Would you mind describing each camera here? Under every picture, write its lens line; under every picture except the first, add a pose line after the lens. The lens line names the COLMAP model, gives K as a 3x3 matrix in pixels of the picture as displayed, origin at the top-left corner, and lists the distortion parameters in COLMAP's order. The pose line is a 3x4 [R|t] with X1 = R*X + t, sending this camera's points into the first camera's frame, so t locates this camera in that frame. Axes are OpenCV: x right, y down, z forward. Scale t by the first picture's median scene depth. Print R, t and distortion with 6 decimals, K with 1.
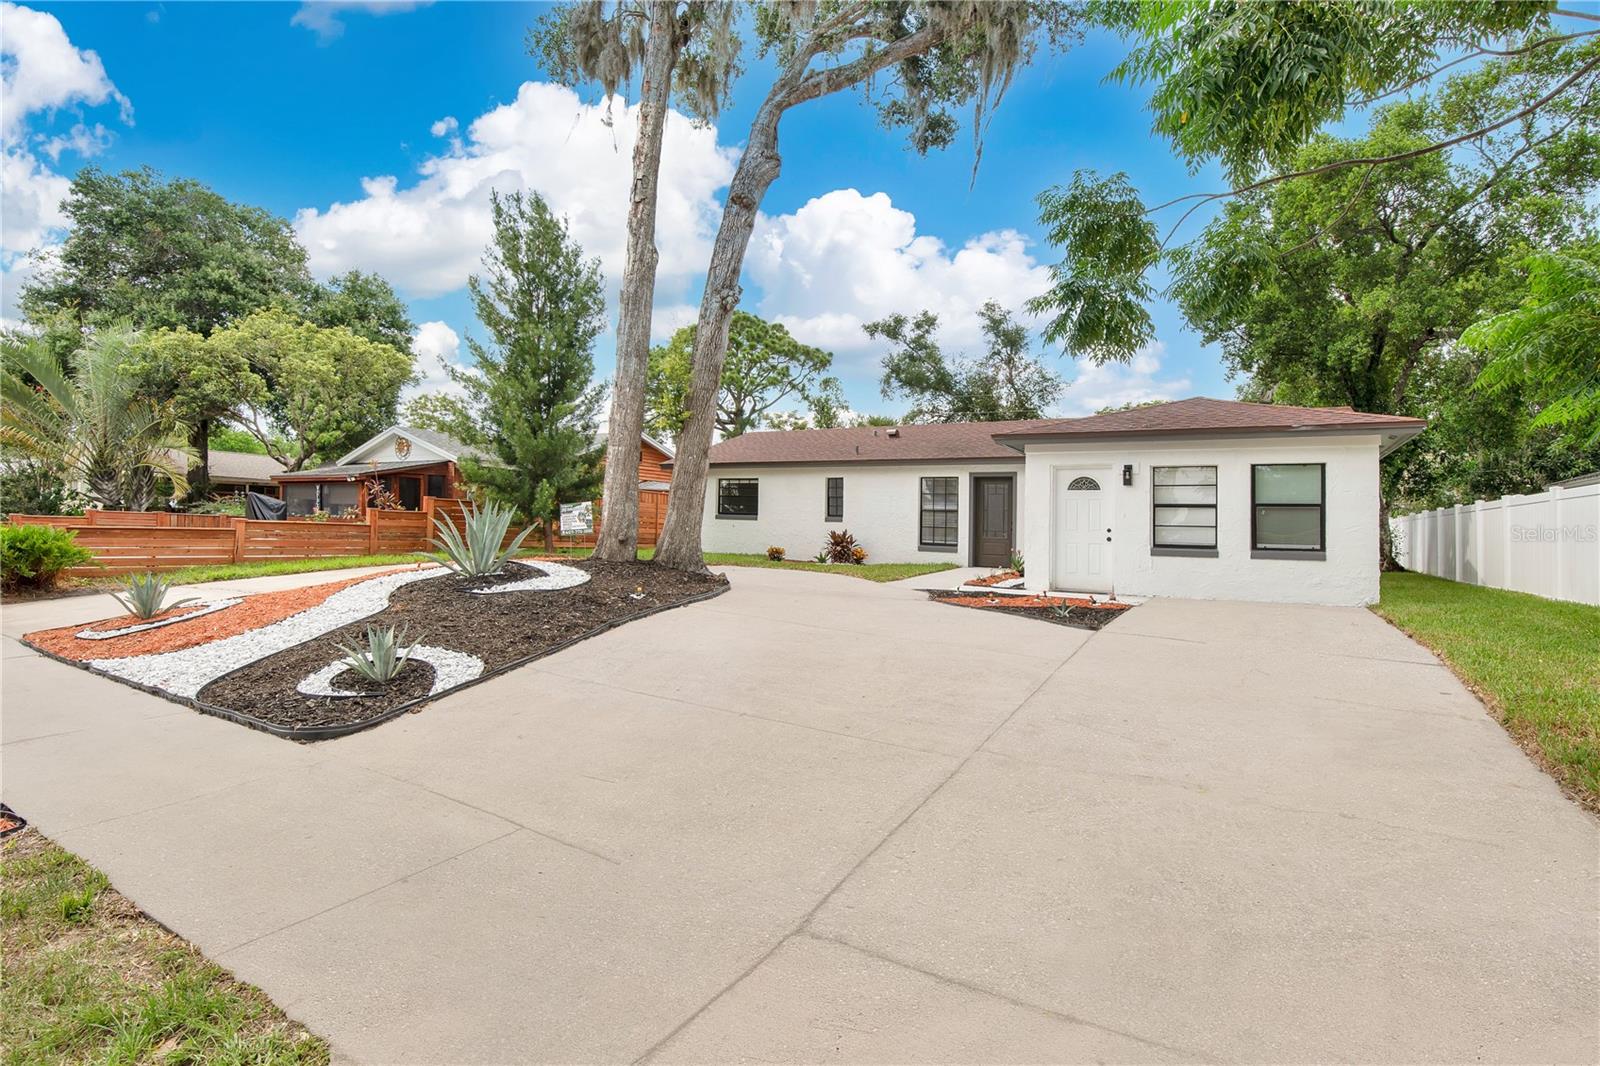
lens RADIAL K [[759.5, 0, 798.0], [0, 759.5, 530.7], [0, 0, 1]] dist [-0.022984, 0.000940]
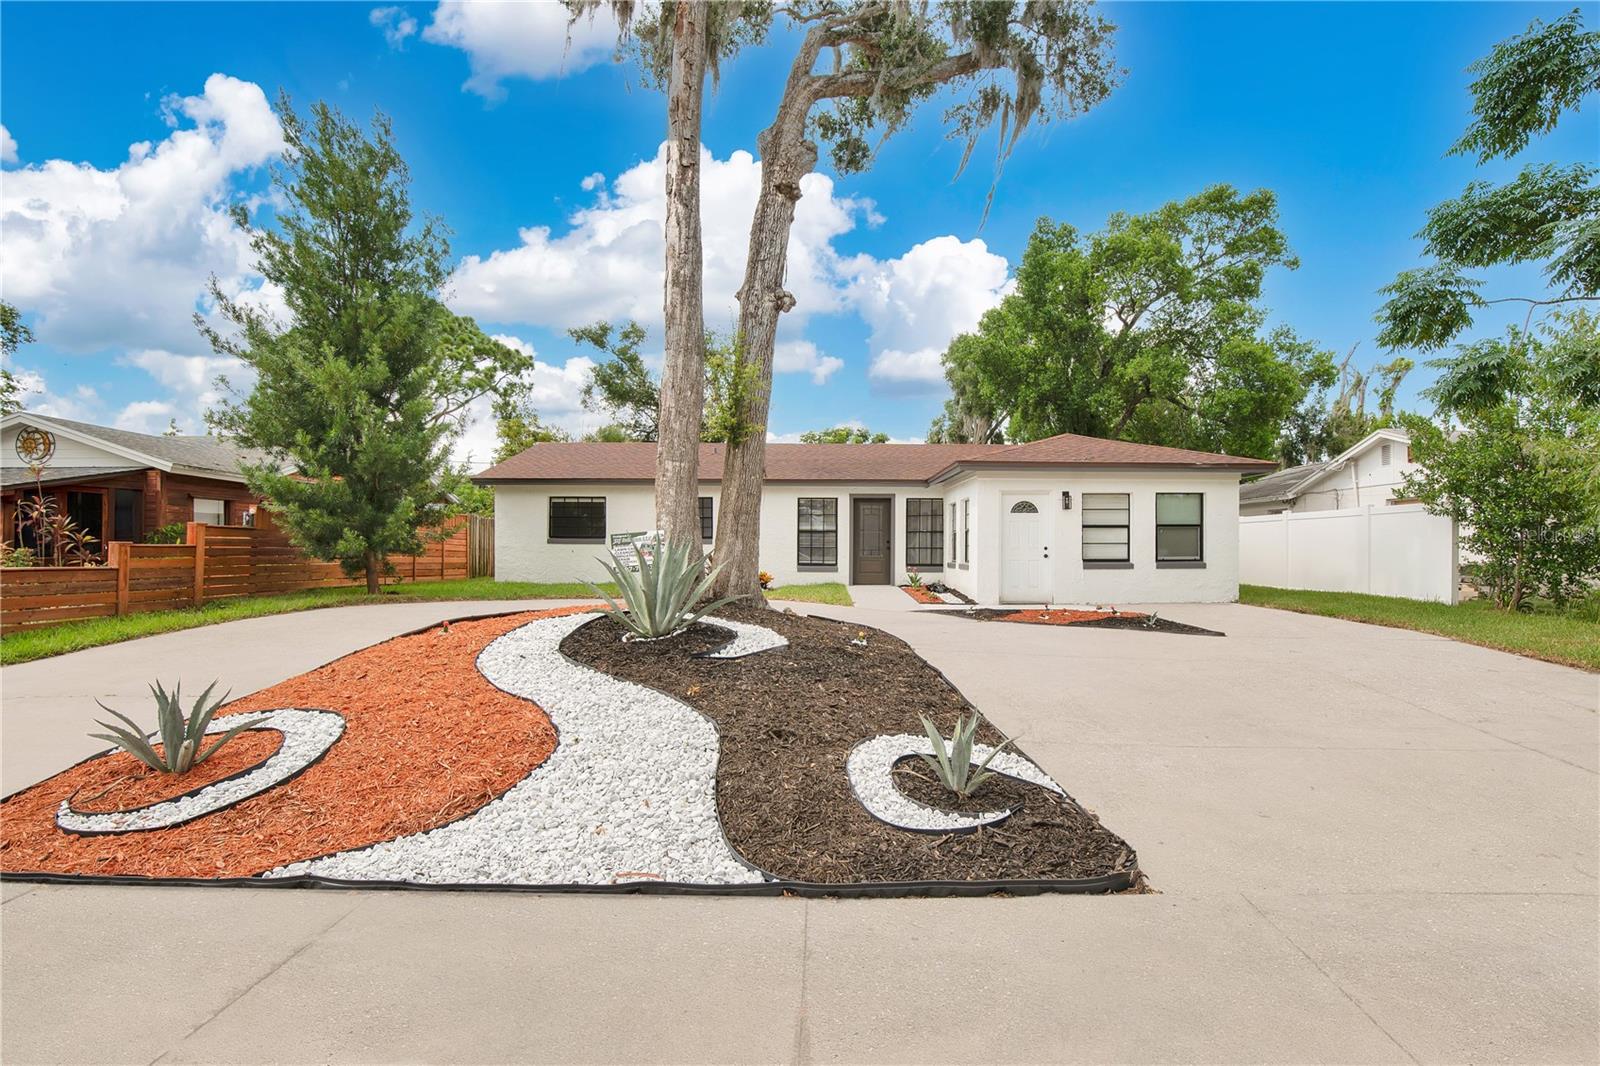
lens RADIAL K [[747.9, 0, 818.1], [0, 747.9, 562.1], [0, 0, 1]] dist [-0.028804, 0.000087]
pose [[0.862895, -0.035724, 0.504119, -0.321489], [0.023701, 0.999262, 0.030243, -0.015263], [-0.504827, -0.014149, 0.863104, 0.140655]]
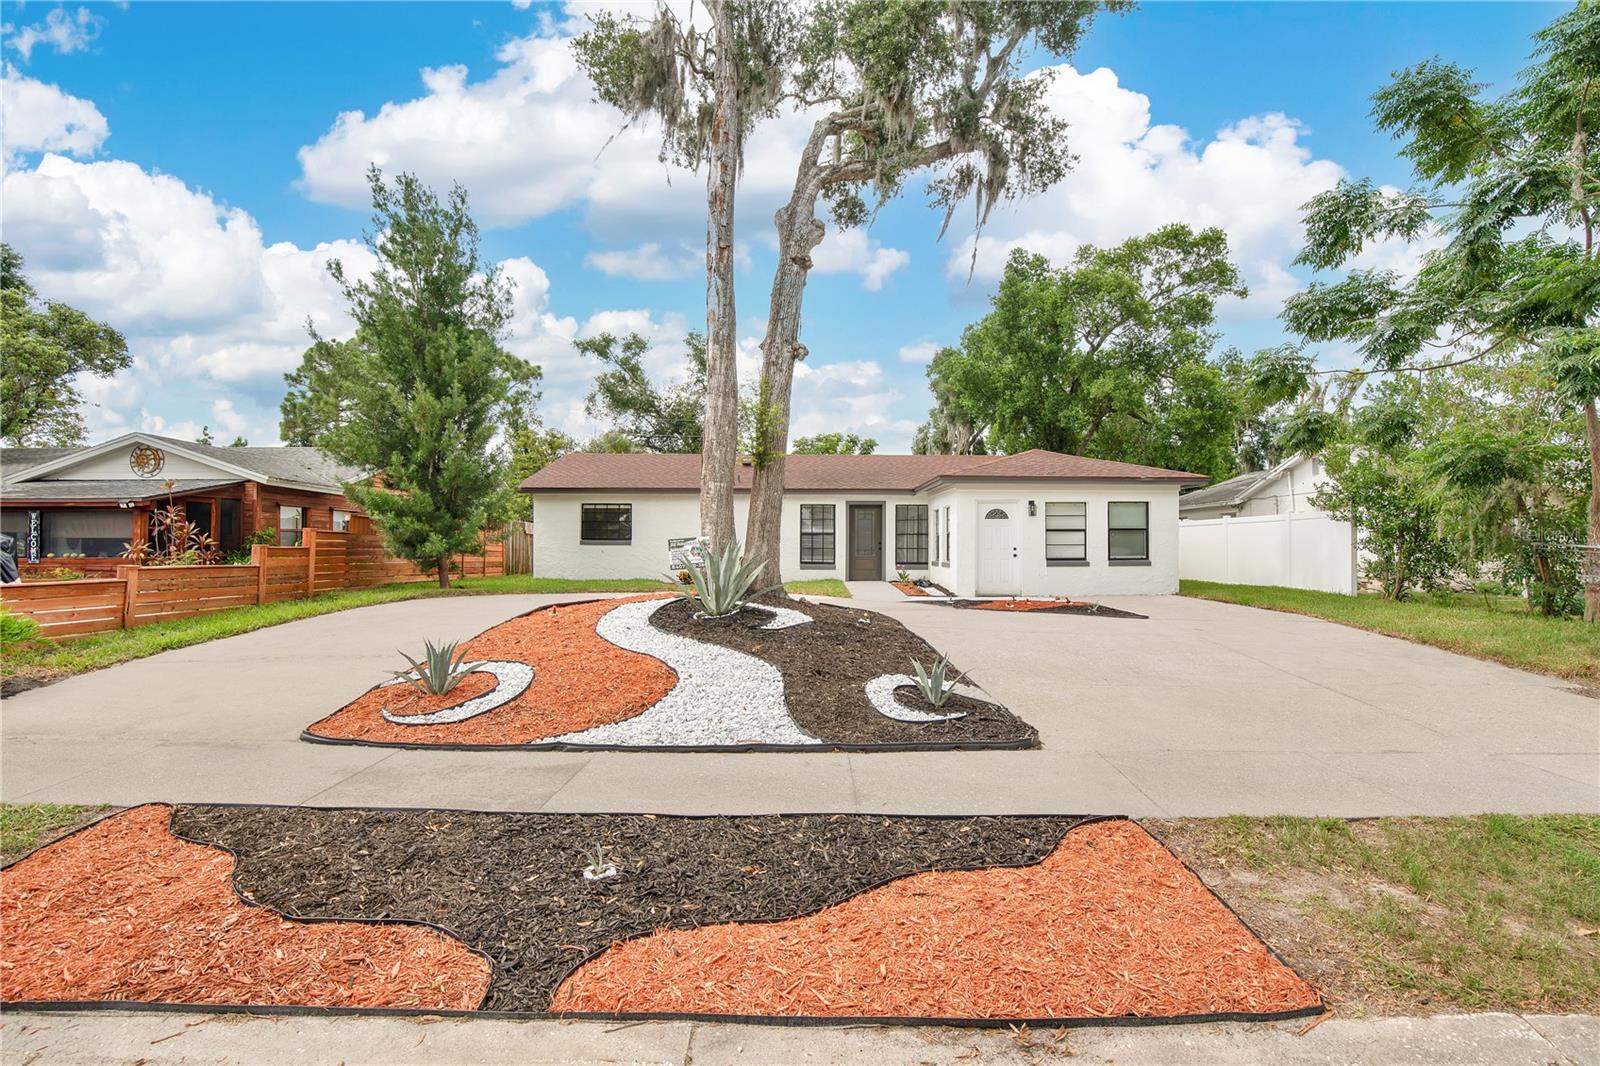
lens RADIAL K [[748.6, 0, 804.4], [0, 748.6, 550.6], [0, 0, 1]] dist [-0.030688, 0.007842]
pose [[0.862815, -0.029620, 0.504652, -0.411081], [0.024556, 0.999559, 0.016684, -0.020189], [-0.504923, -0.002003, 0.863162, 0.029735]]
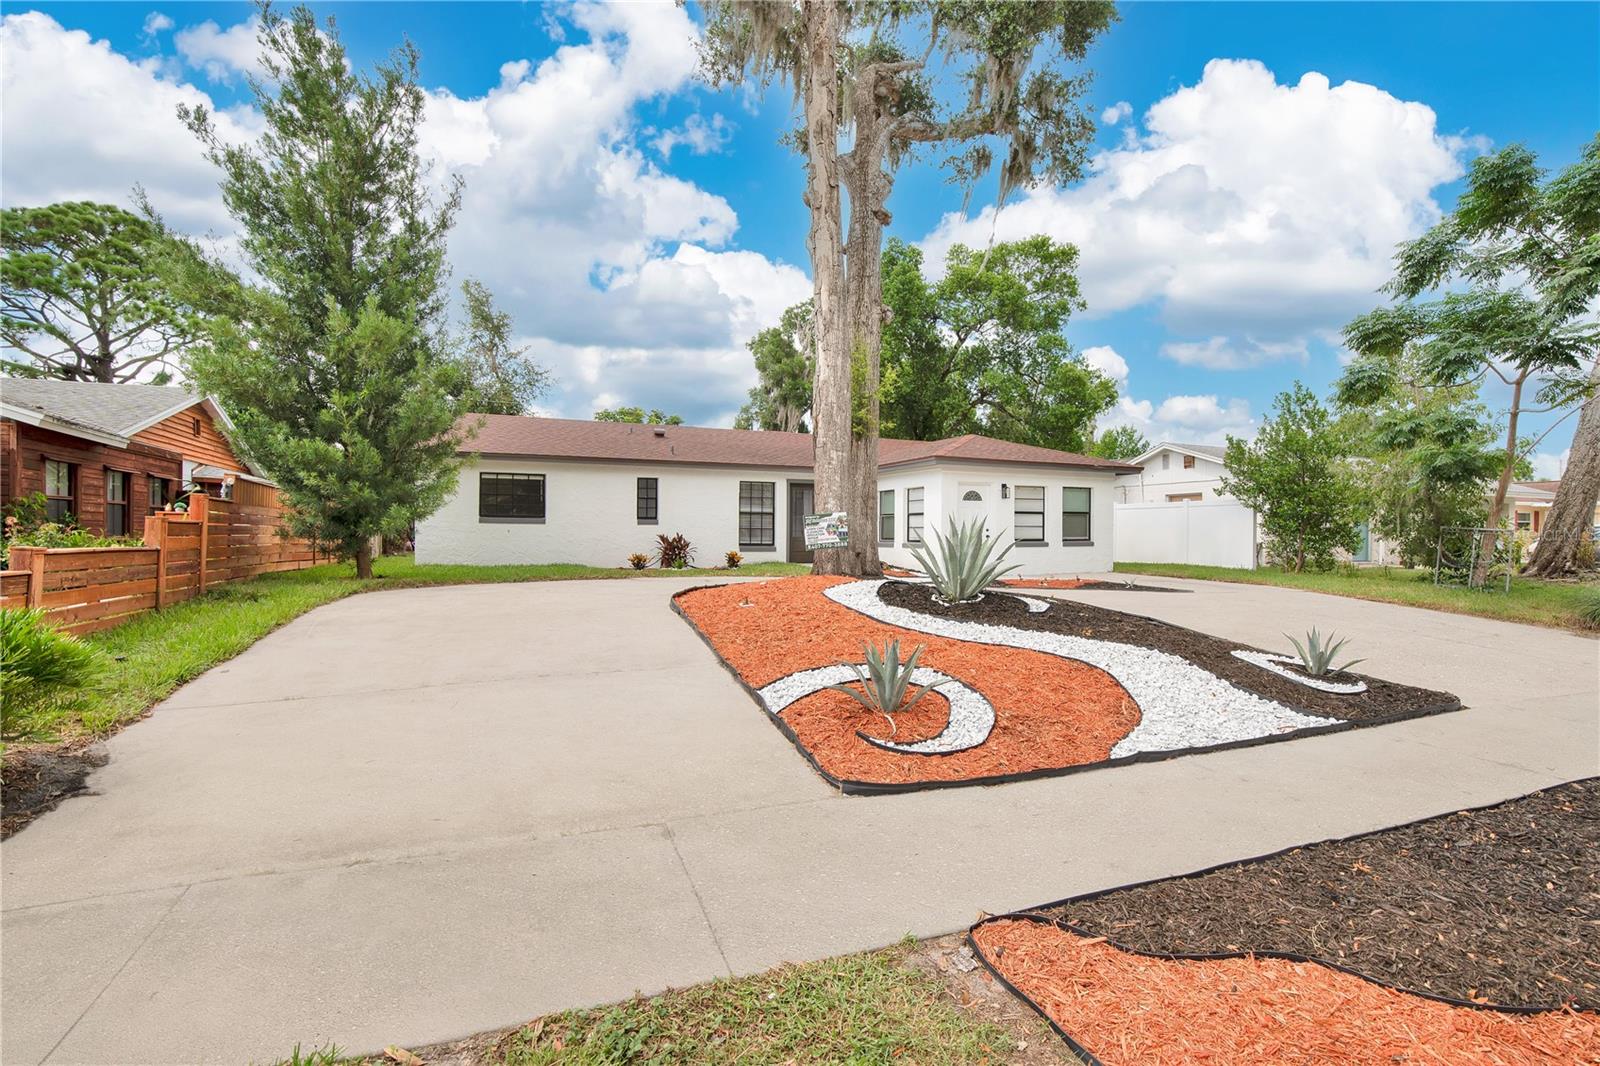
lens RADIAL K [[757.6, 0, 804.8], [0, 757.6, 546.4], [0, 0, 1]] dist [-0.022242, 0.000299]
pose [[0.606705, -0.039528, 0.793944, -0.632263], [0.013263, 0.999127, 0.039609, -0.021011], [-0.794816, -0.013501, 0.606700, 0.298884]]
